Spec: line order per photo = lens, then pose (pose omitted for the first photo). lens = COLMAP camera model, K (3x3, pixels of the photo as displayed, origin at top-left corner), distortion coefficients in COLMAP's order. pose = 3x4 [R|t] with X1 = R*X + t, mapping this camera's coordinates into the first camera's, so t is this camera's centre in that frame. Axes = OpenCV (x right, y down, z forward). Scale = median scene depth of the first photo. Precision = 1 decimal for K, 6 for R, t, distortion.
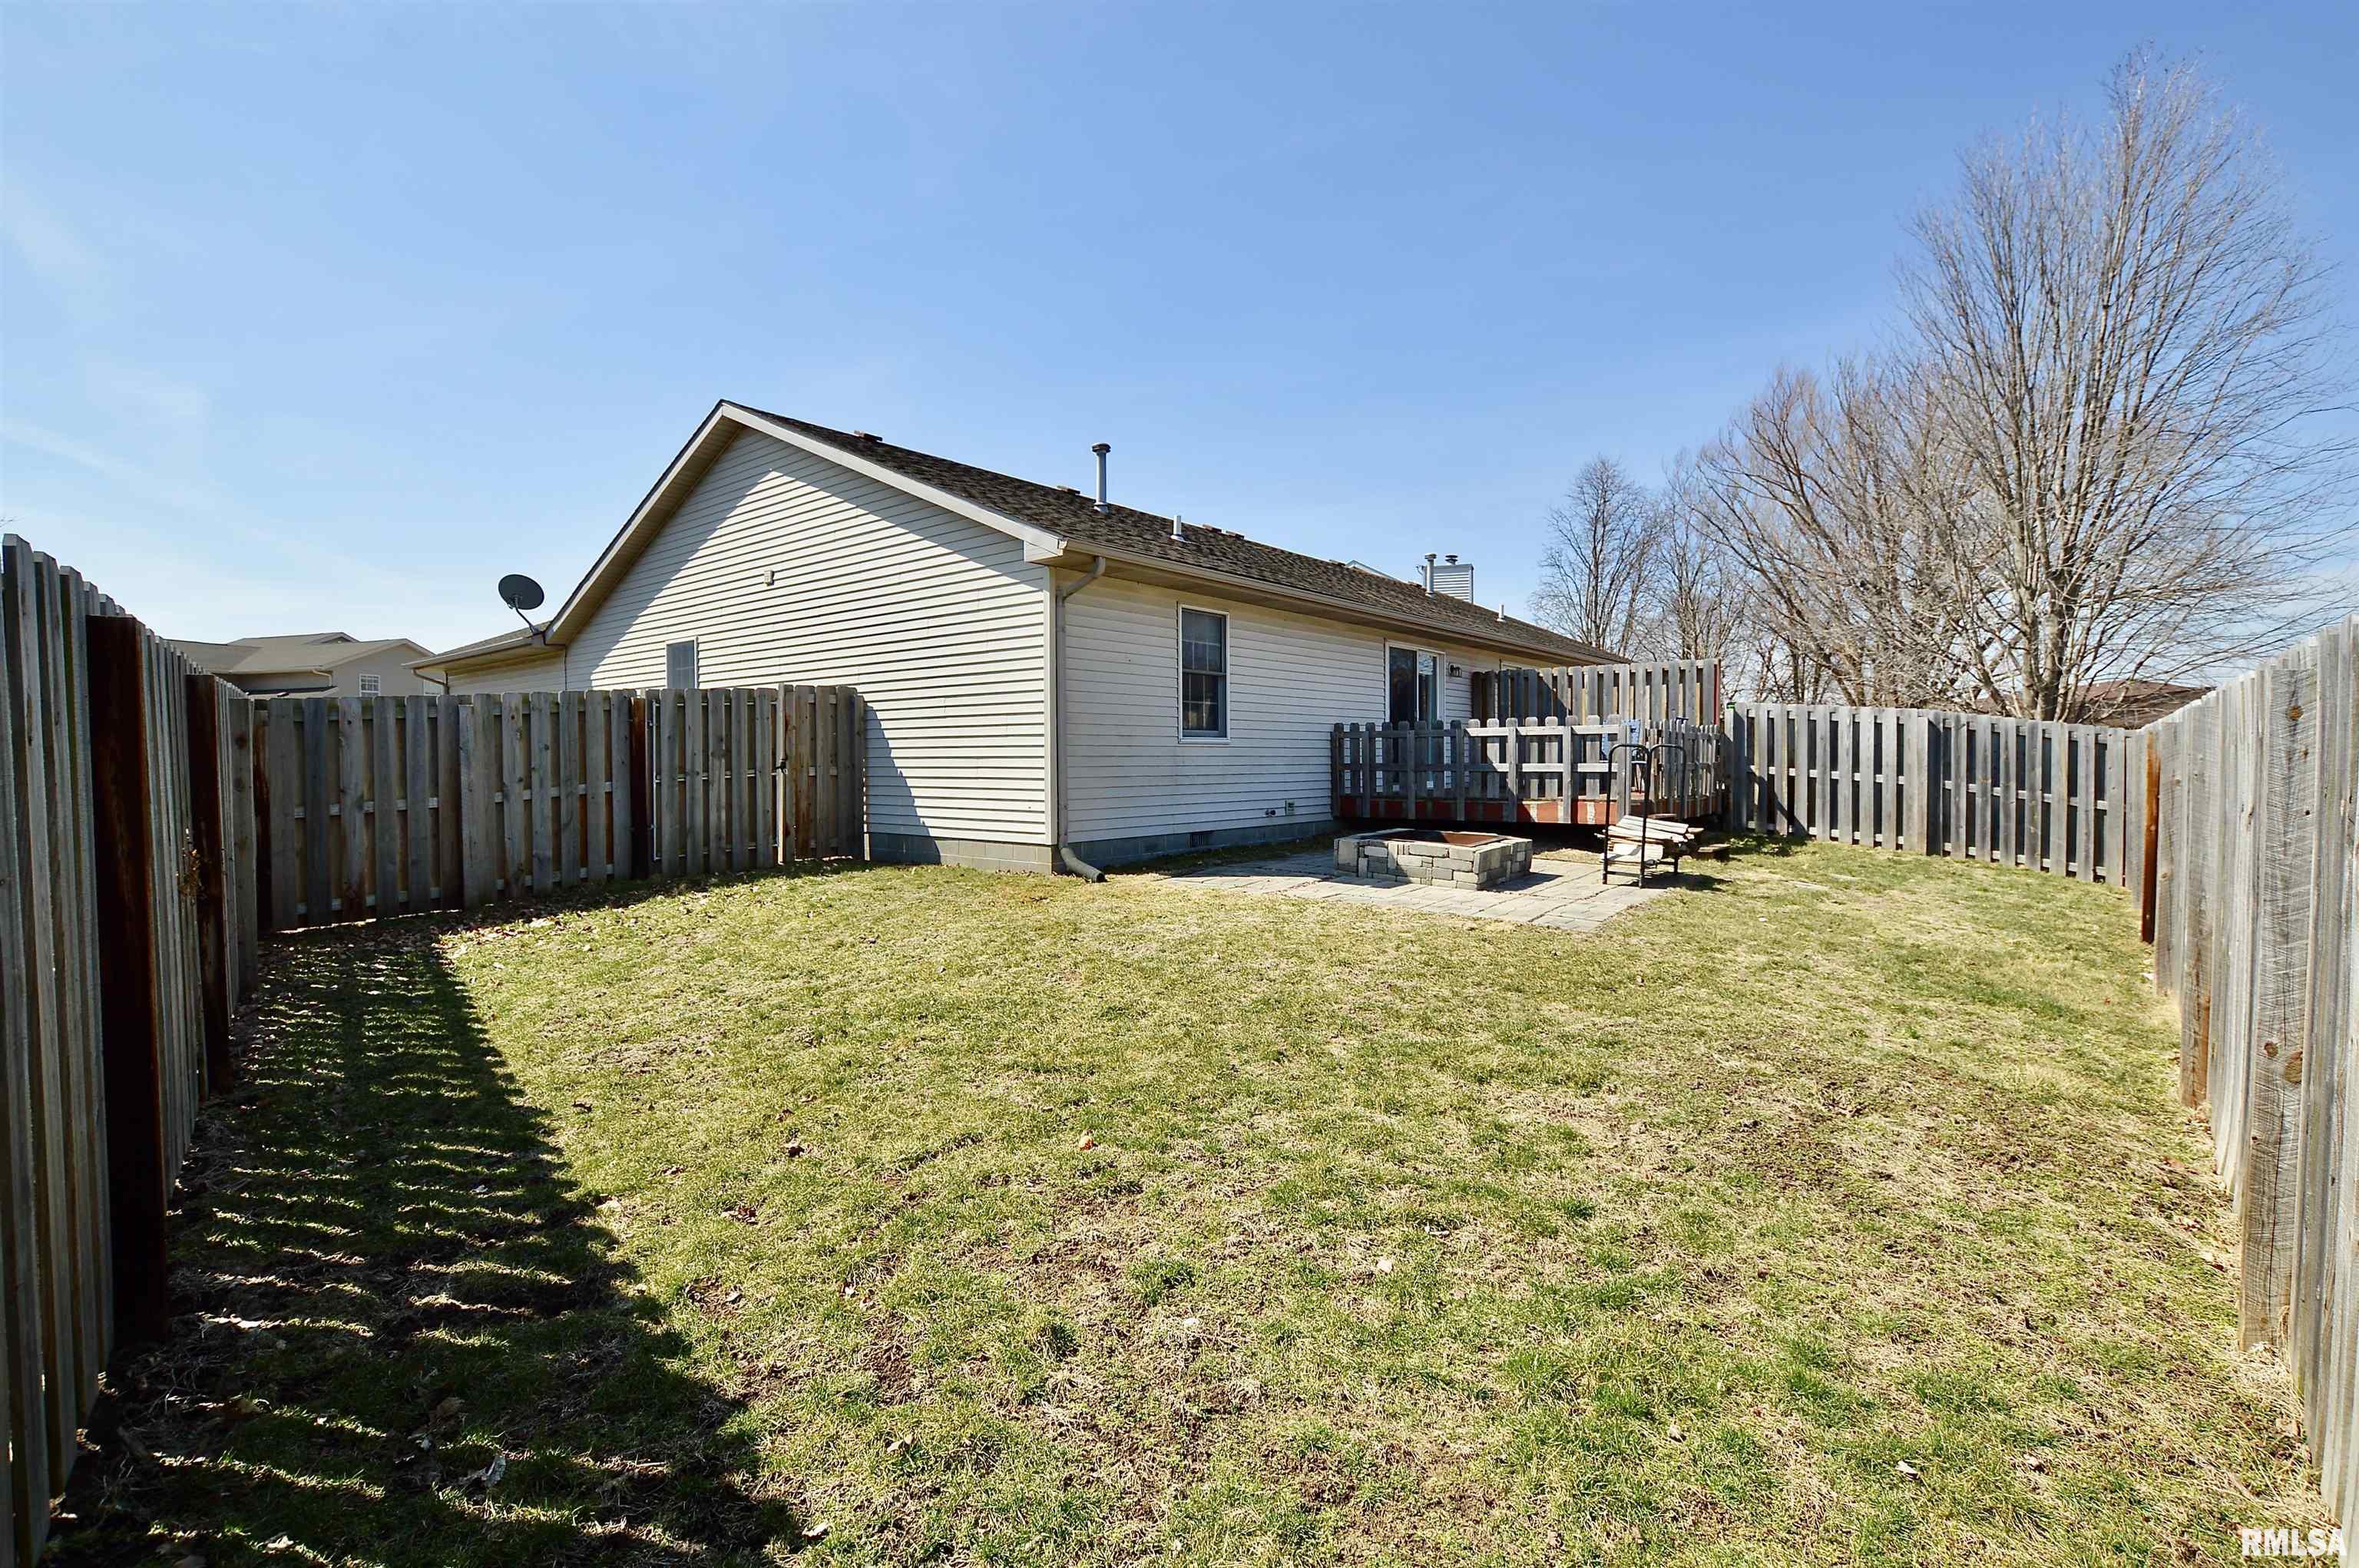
lens RADIAL K [[1078.8, 0, 1178.0], [0, 1078.8, 774.8], [0, 0, 1]] dist [-0.031218, 0.004979]
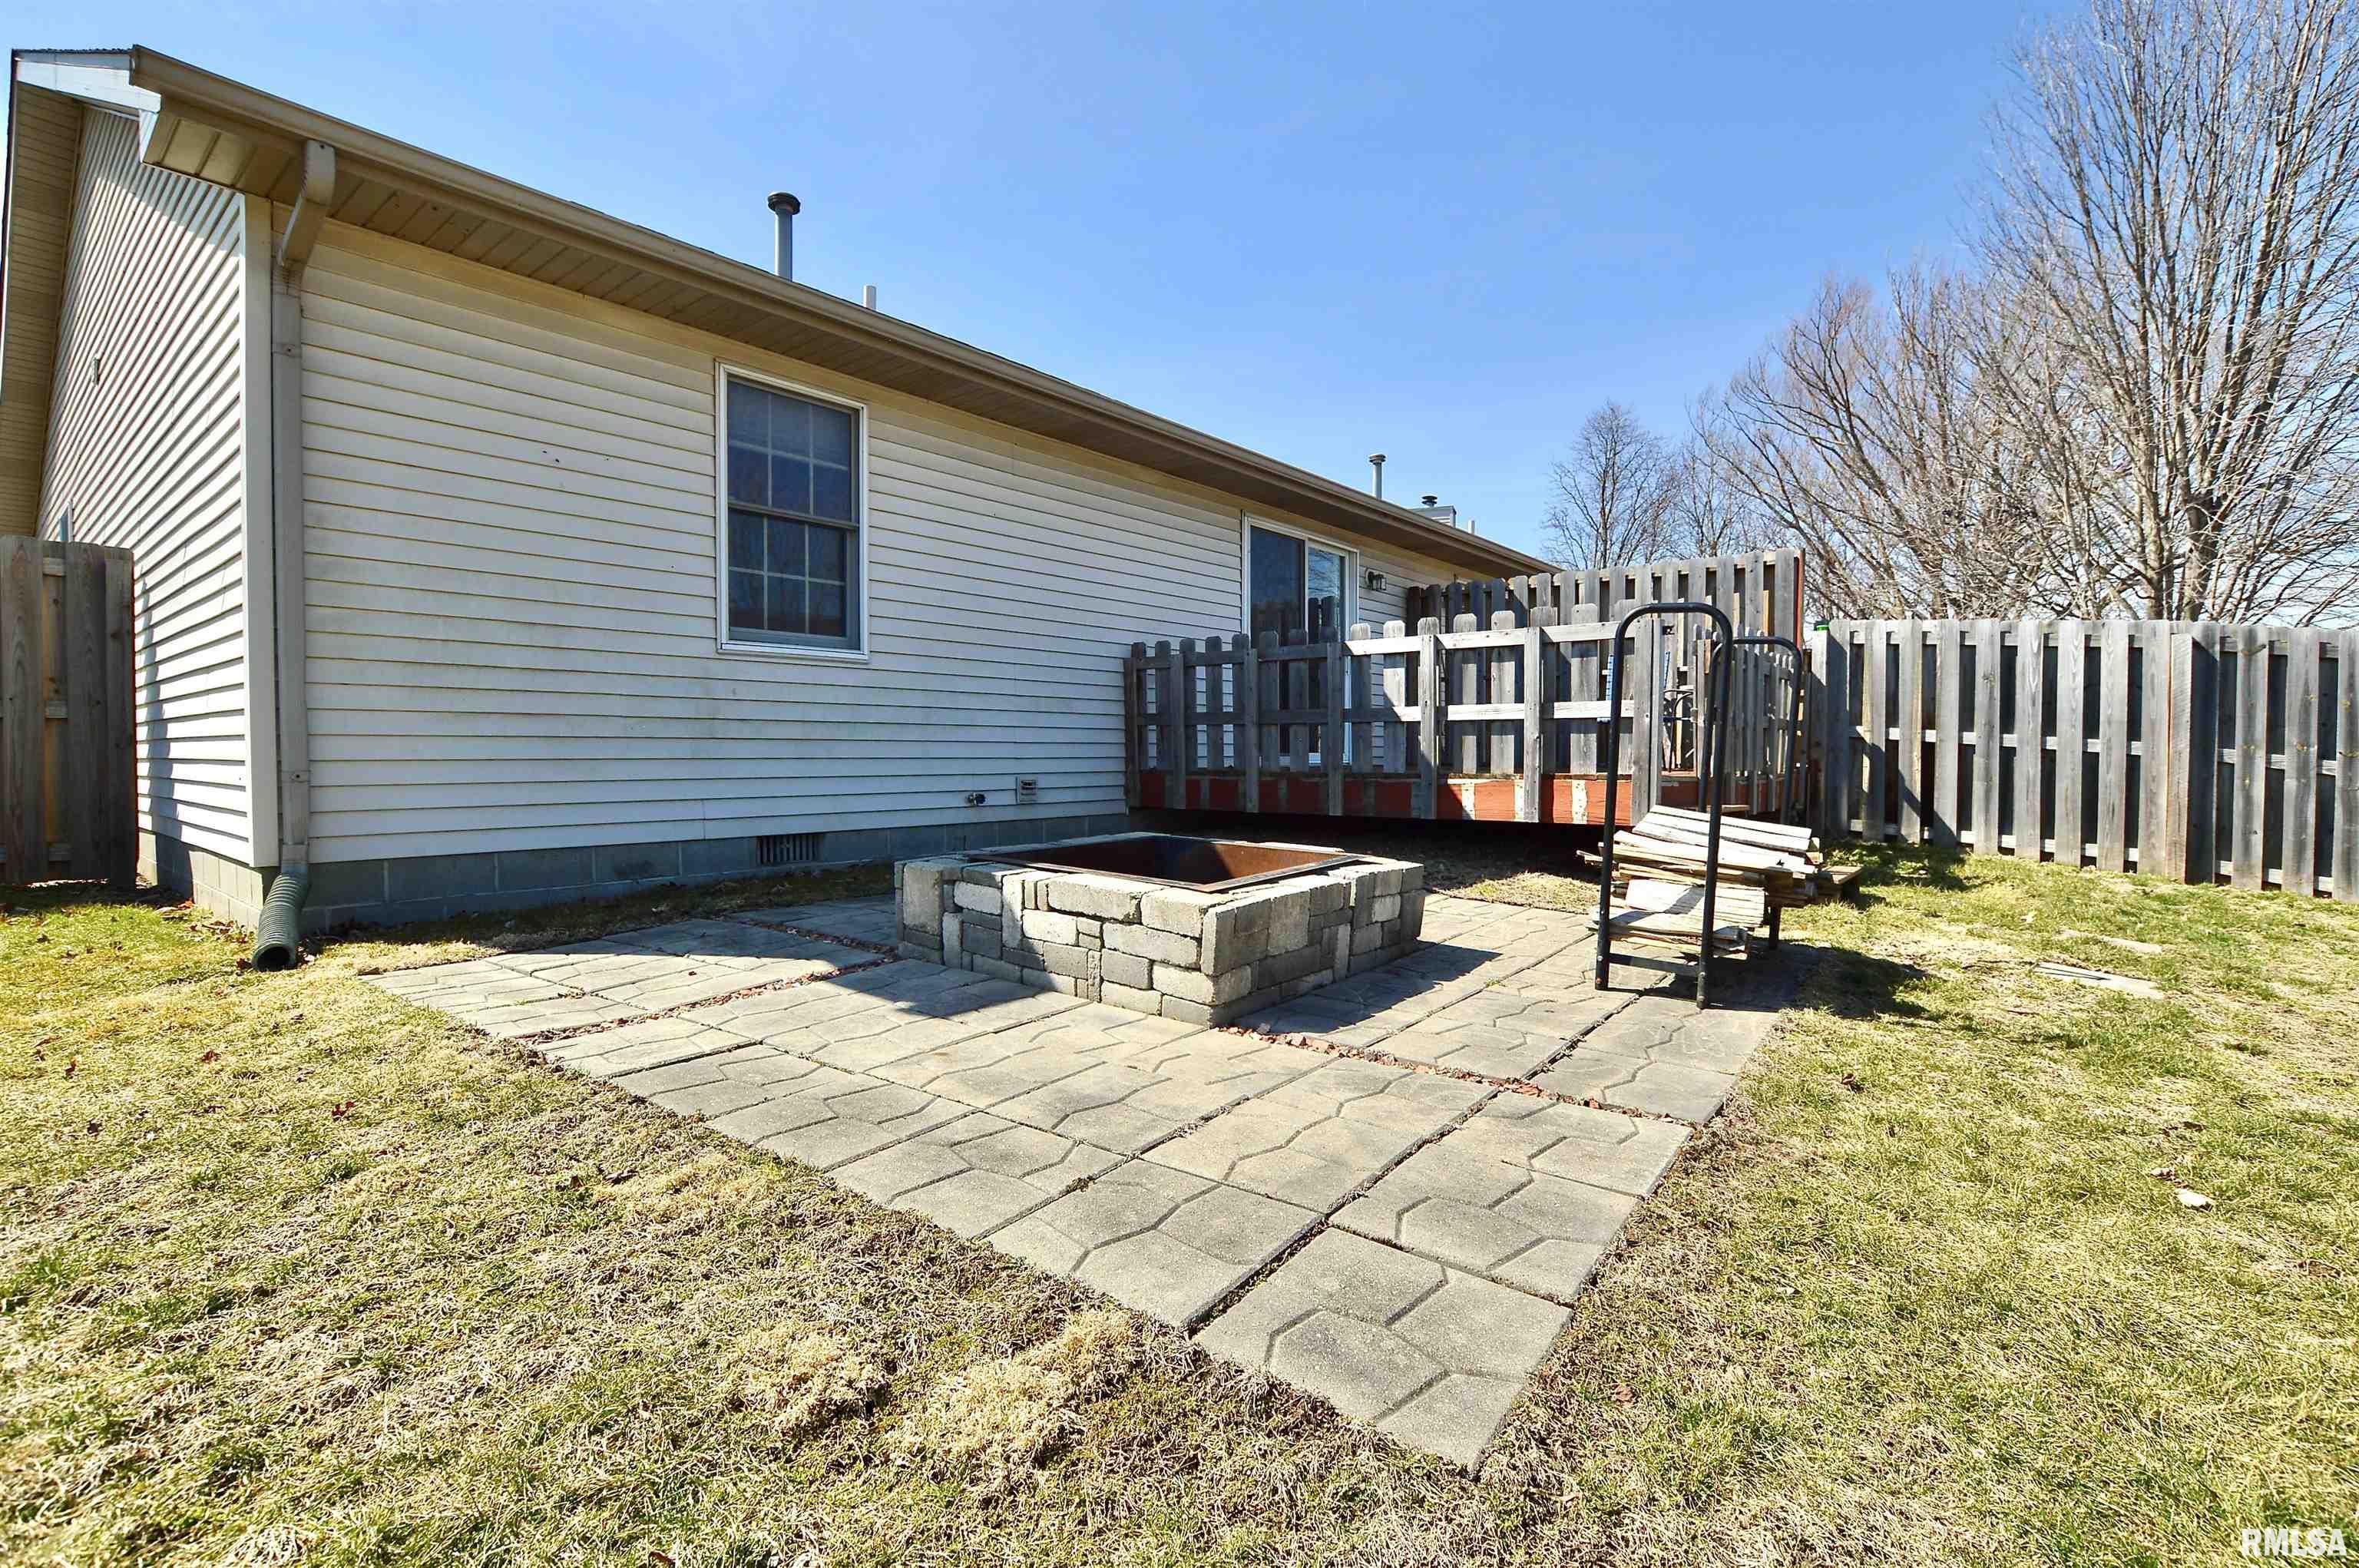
lens RADIAL K [[1078.8, 0, 1182.0], [0, 1078.8, 783.7], [0, 0, 1]] dist [-0.031218, 0.004979]
pose [[0.999983, 0.004913, -0.003261, 0.183604], [-0.004868, 0.999892, 0.013879, 0.019216], [0.003328, -0.013863, 0.999898, 0.456201]]
